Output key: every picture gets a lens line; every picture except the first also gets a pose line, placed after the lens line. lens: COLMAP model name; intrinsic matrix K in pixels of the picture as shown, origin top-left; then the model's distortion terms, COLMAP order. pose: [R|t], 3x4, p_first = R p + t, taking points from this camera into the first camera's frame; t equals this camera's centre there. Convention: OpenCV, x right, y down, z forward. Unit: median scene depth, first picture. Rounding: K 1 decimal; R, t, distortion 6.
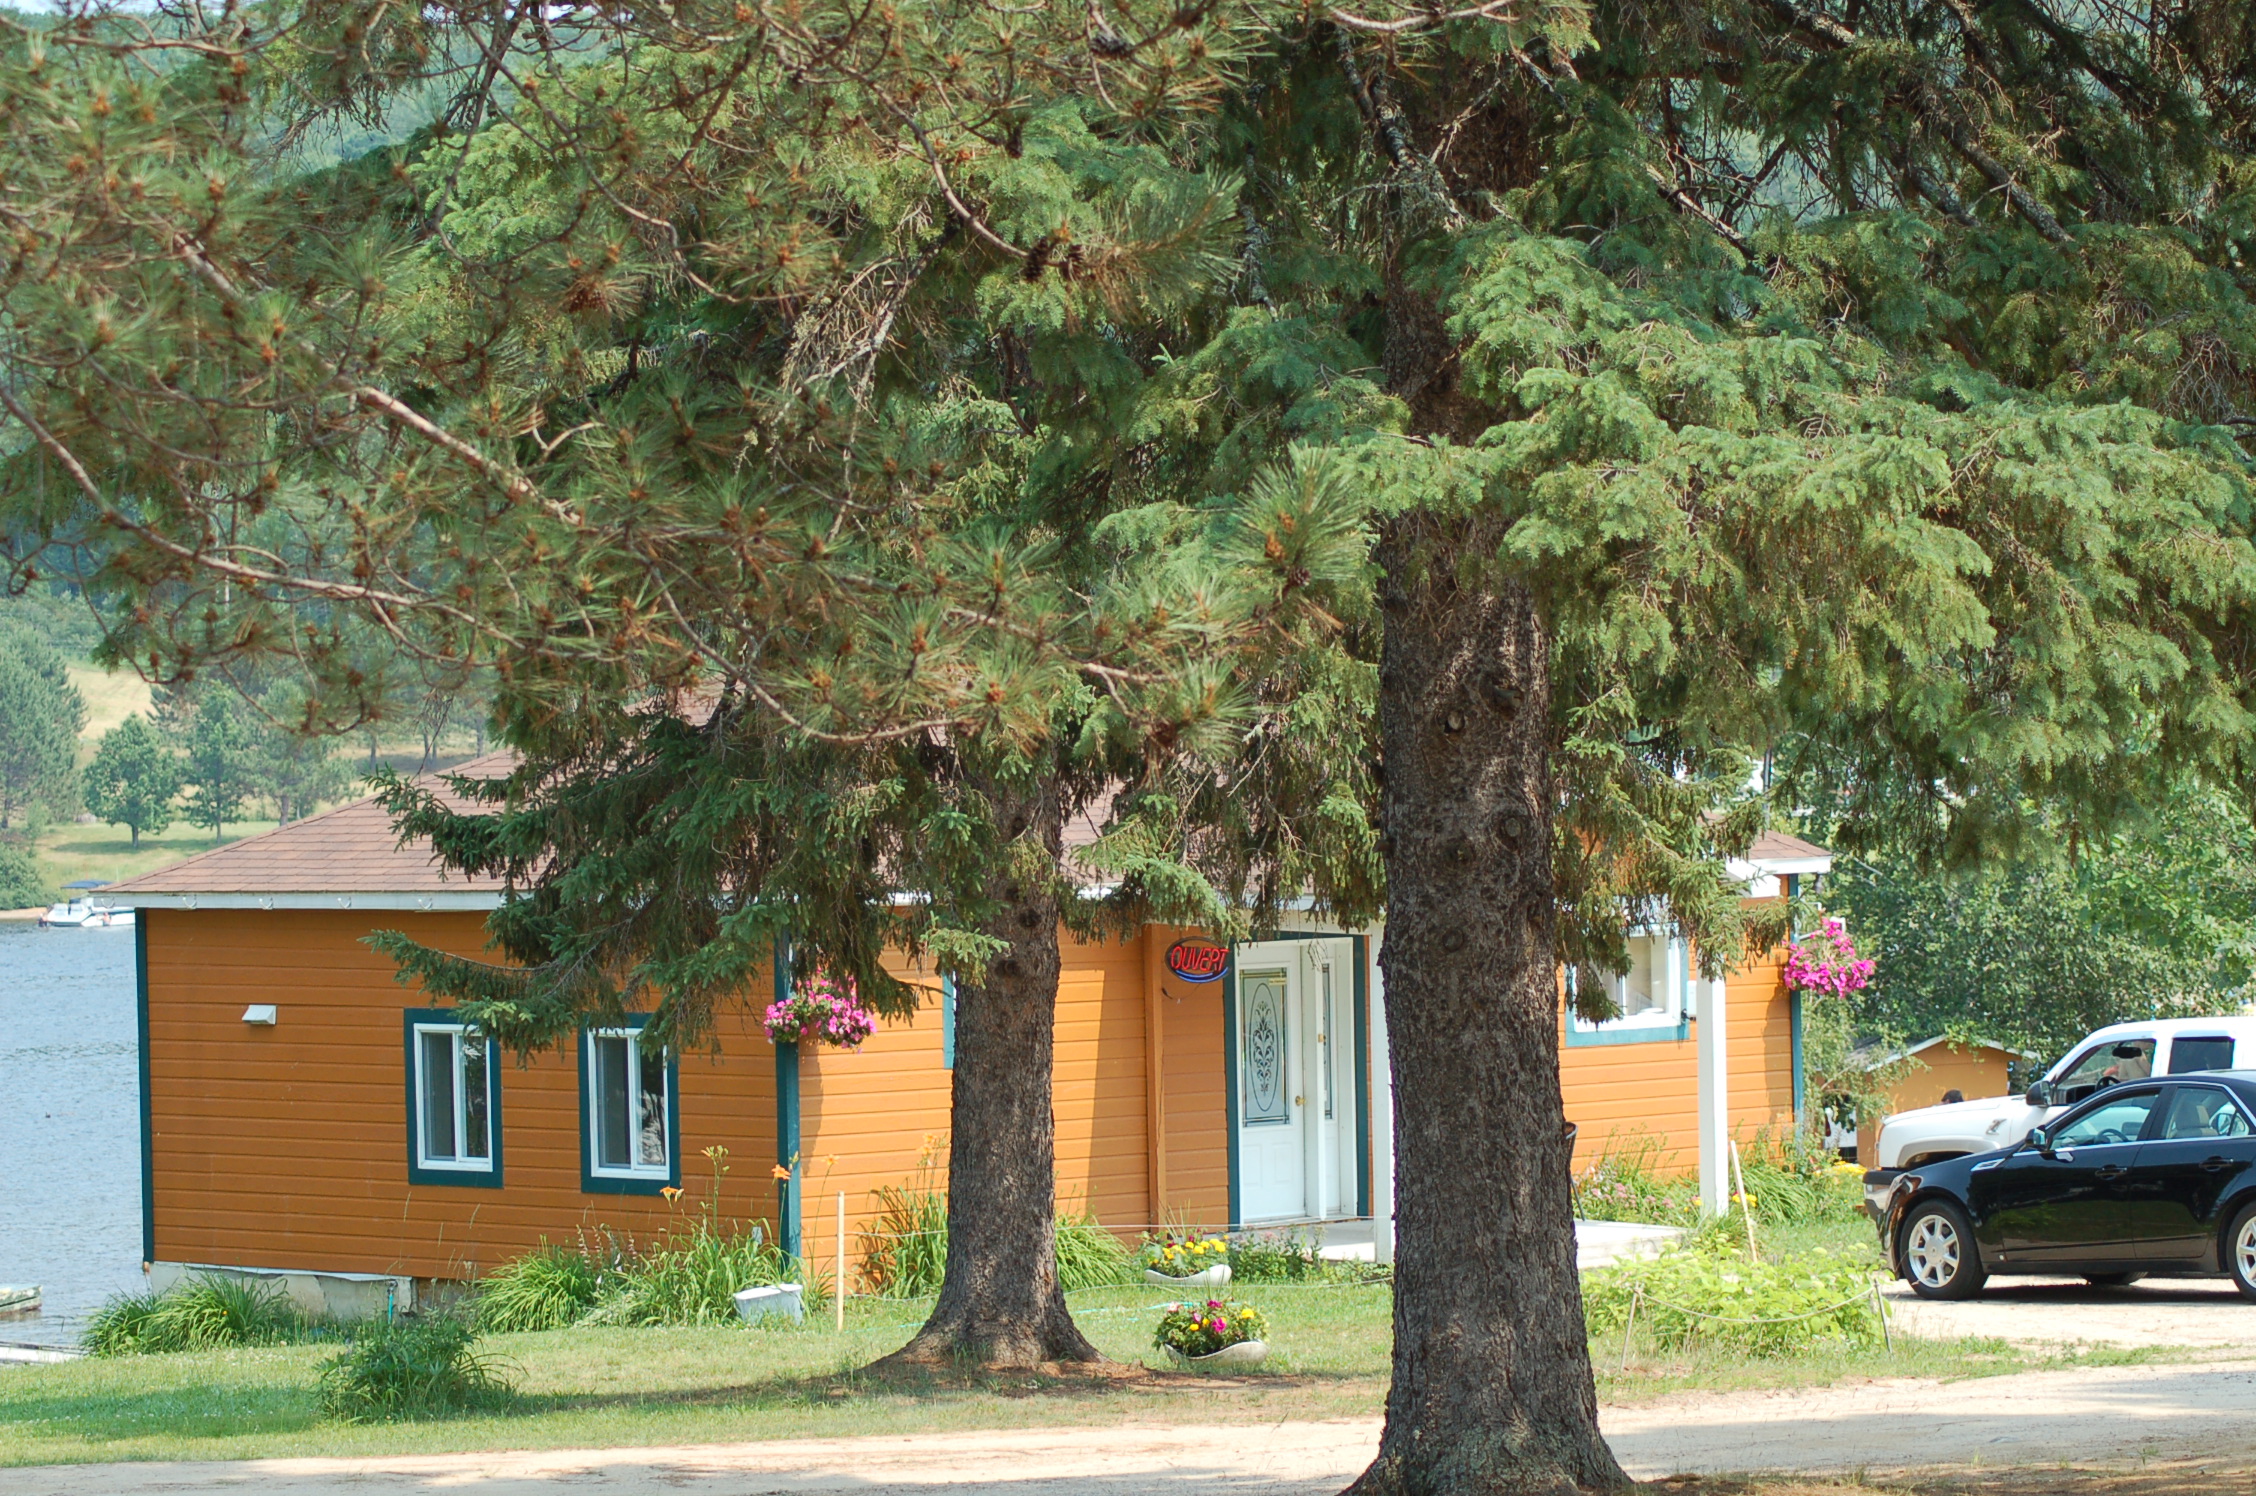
lens RADIAL K [[6841.3, 0, 1128.0], [0, 6841.3, 748.0], [0, 0, 1]] dist [-0.253240, 1.229848]
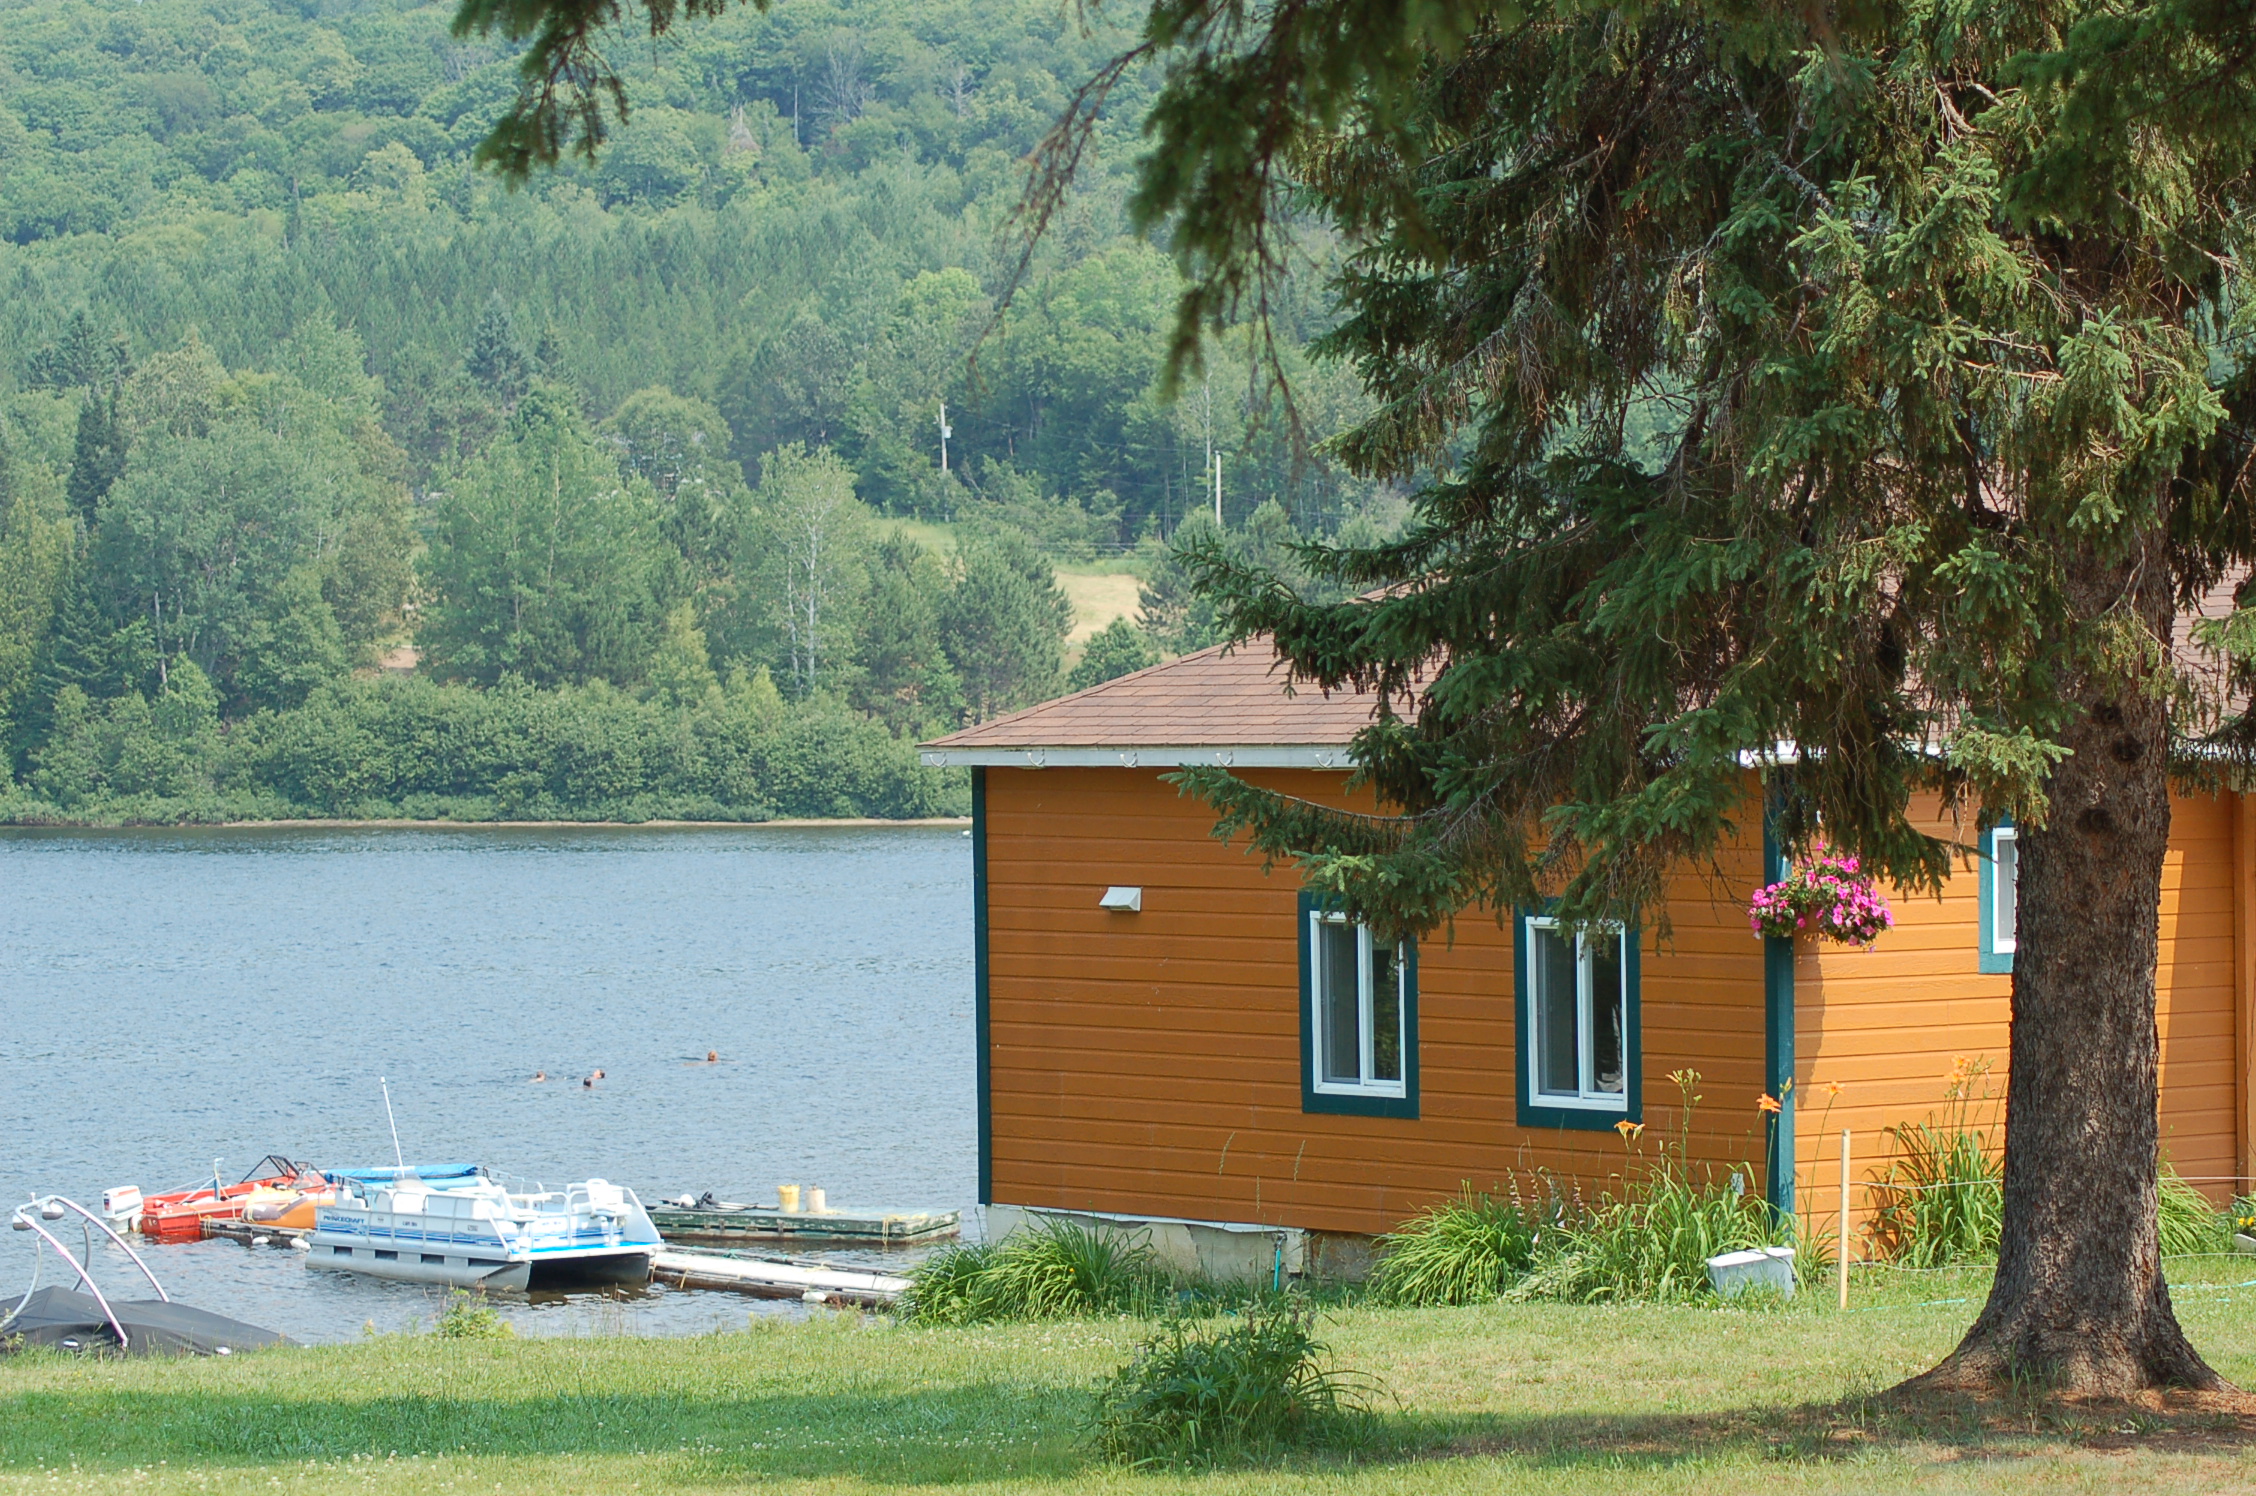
lens RADIAL K [[6841.3, 0, 1128.0], [0, 6841.3, 748.0], [0, 0, 1]] dist [-0.253240, 1.229848]
pose [[0.989289, 0.006950, -0.145806, -0.010039], [-0.005160, 0.999907, 0.012653, 0.012133], [0.145880, -0.011765, 0.989232, 0.220713]]
